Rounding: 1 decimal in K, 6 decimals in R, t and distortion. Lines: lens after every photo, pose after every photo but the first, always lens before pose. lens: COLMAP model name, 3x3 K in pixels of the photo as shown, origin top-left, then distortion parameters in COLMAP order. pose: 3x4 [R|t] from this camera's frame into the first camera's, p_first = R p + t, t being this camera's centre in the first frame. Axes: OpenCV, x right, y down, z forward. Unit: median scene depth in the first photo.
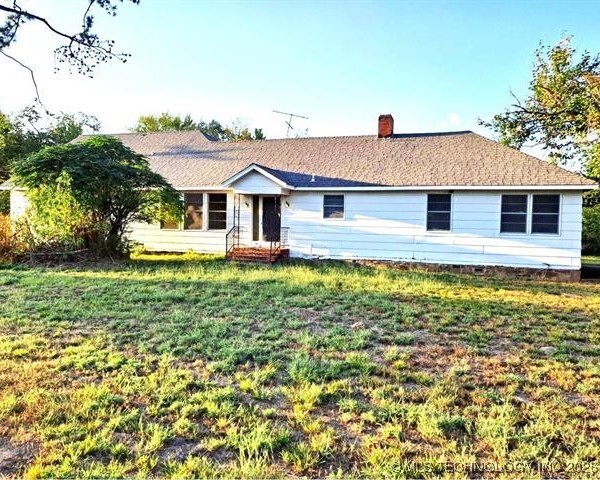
lens RADIAL K [[469.6, 0, 300.7], [0, 469.6, 239.8], [0, 0, 1]] dist [0.015821, 0.000988]
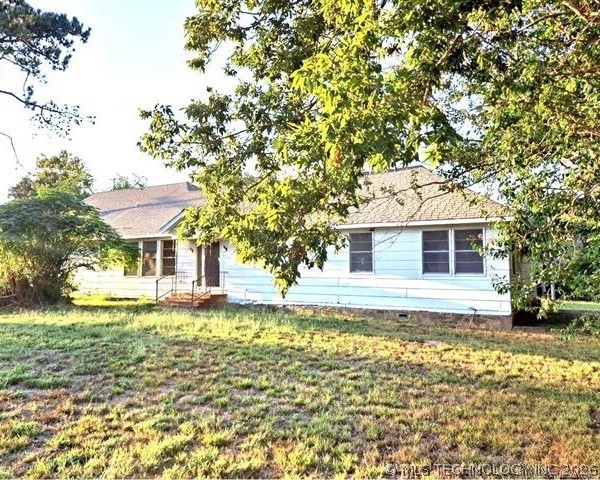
lens RADIAL K [[469.6, 0, 300.0], [0, 469.6, 241.3], [0, 0, 1]] dist [0.015821, 0.000988]
pose [[0.976745, -0.029893, -0.212308, 0.373558], [0.007751, 0.994508, -0.104369, 0.015061], [0.214262, 0.100296, 0.971613, 0.076009]]
